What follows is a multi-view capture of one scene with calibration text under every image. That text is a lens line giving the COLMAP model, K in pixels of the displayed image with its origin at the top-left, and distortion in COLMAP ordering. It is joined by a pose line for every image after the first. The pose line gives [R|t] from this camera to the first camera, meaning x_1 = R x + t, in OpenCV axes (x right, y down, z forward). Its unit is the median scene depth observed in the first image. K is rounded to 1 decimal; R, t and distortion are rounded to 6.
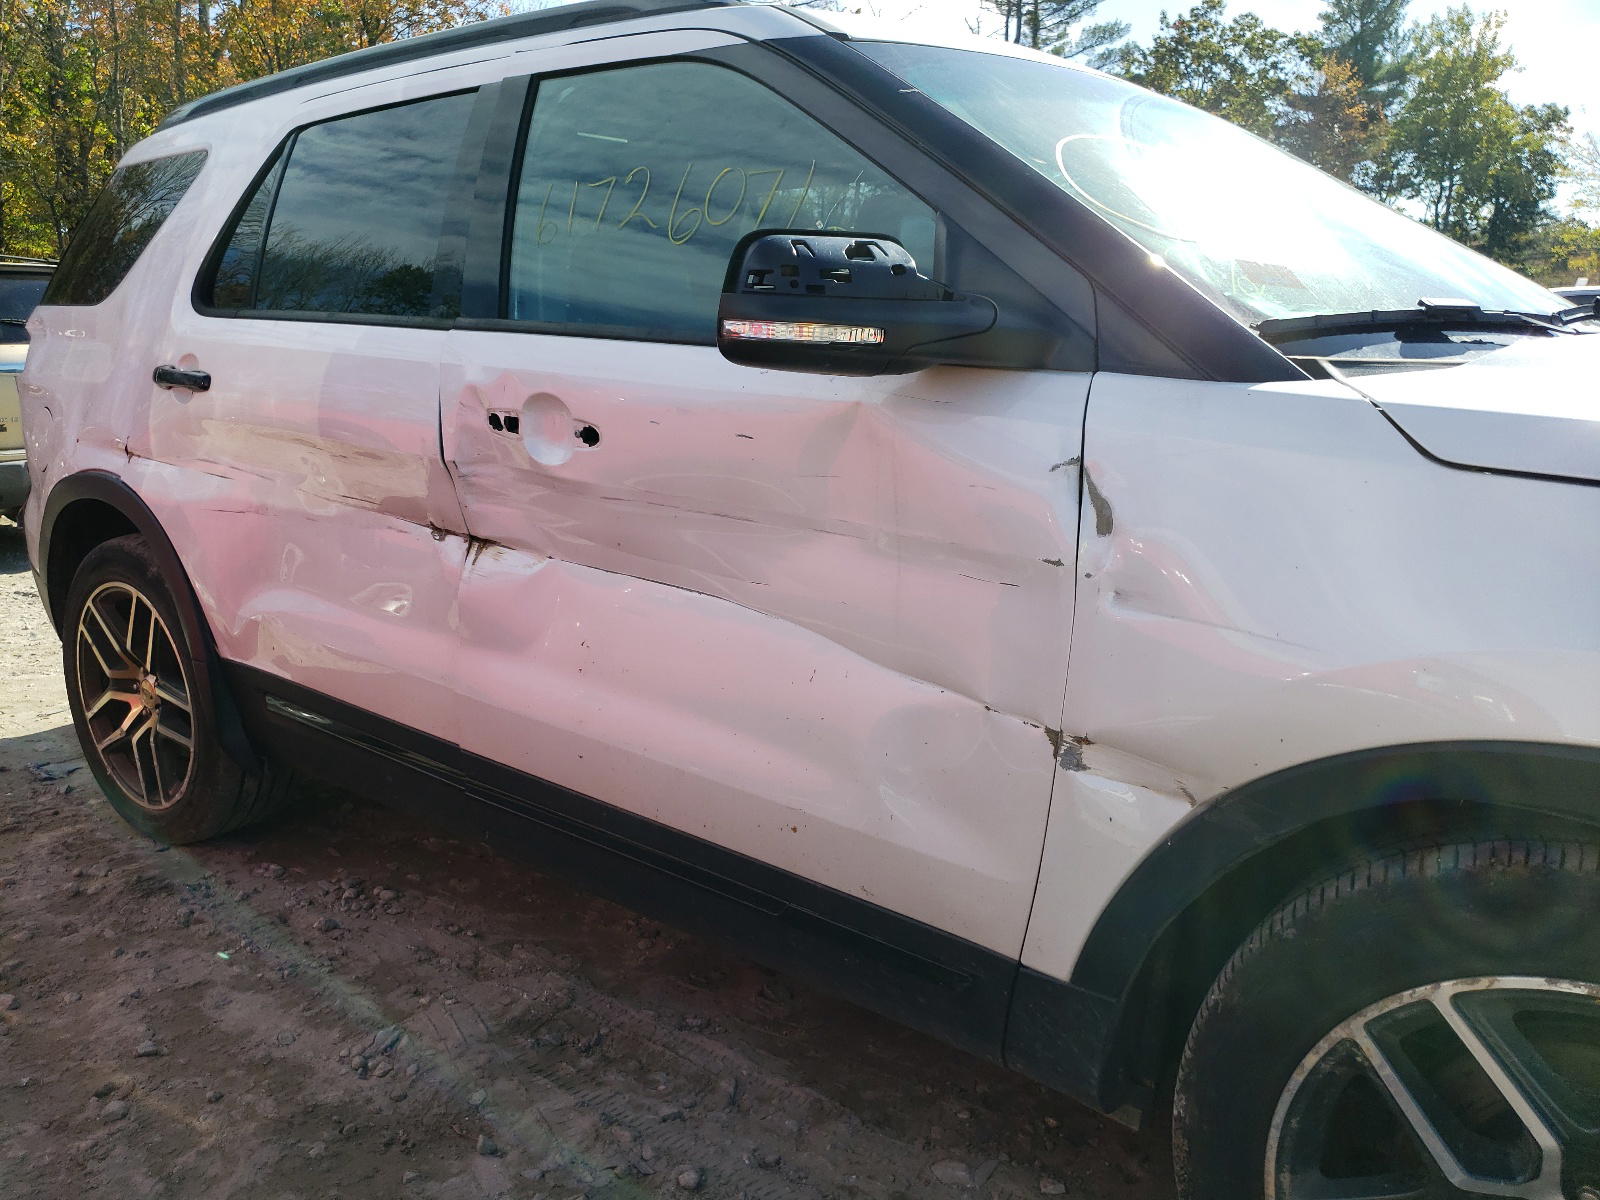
lens RADIAL K [[1267.6, 0, 800.0], [0, 1267.6, 600.0], [0, 0, 1]] dist [0.016266, 0.007213]
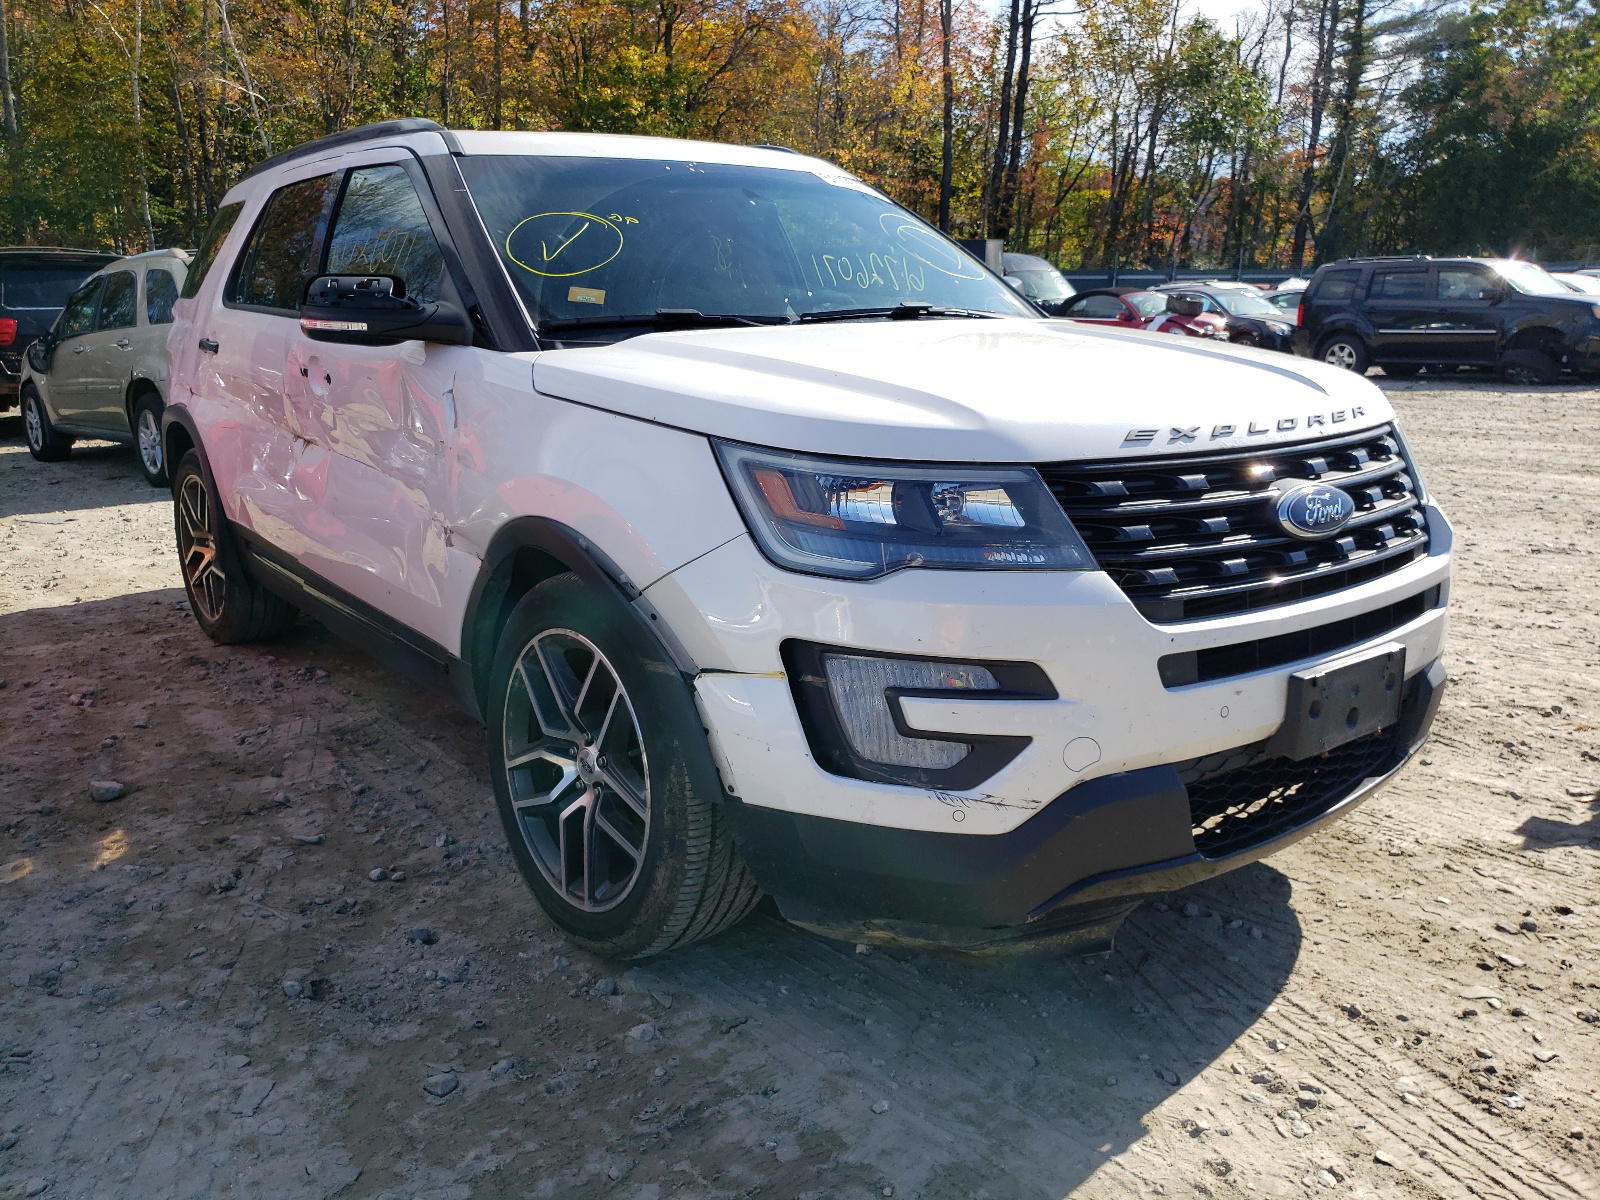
lens RADIAL K [[1267.6, 0, 800.0], [0, 1267.6, 600.0], [0, 0, 1]] dist [0.016266, 0.007213]
pose [[0.975185, 0.050164, -0.215635, 0.693908], [-0.045433, 0.998607, 0.026846, 0.081712], [0.216681, -0.016383, 0.976105, -0.485695]]
